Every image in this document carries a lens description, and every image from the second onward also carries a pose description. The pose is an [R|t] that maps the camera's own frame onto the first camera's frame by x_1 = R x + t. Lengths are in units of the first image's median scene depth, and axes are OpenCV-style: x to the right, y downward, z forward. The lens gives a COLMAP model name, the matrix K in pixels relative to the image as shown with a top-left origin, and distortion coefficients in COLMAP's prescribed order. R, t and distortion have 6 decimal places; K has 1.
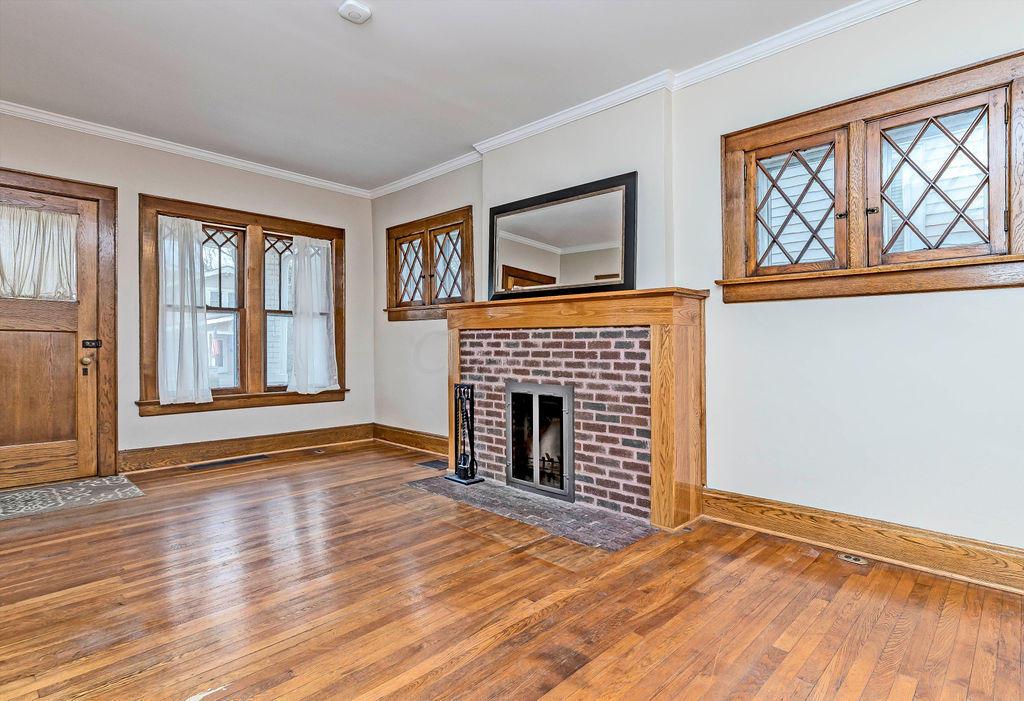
lens RADIAL K [[540.4, 0, 554.9], [0, 540.4, 348.8], [0, 0, 1]] dist [0.014777, -0.000593]
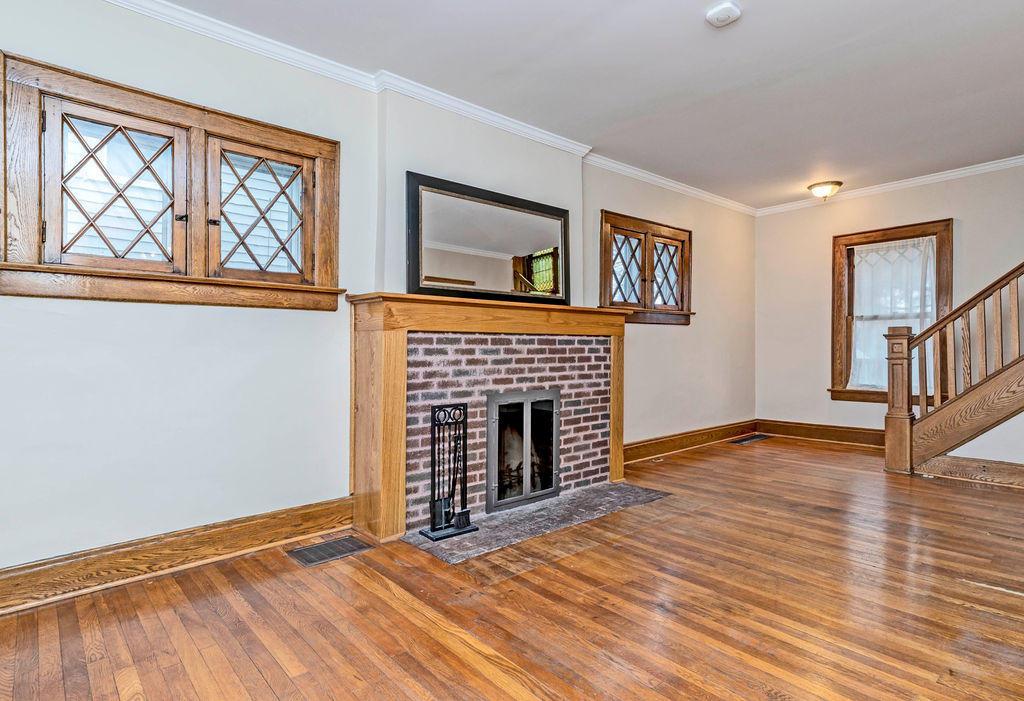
lens RADIAL K [[540.4, 0, 484.2], [0, 540.4, 349.6], [0, 0, 1]] dist [0.014777, -0.000593]
pose [[0.122110, -0.002785, 0.992513, -1.014119], [0.014012, 0.999901, 0.001082, -0.012410], [-0.992418, 0.013775, 0.122137, 0.961317]]
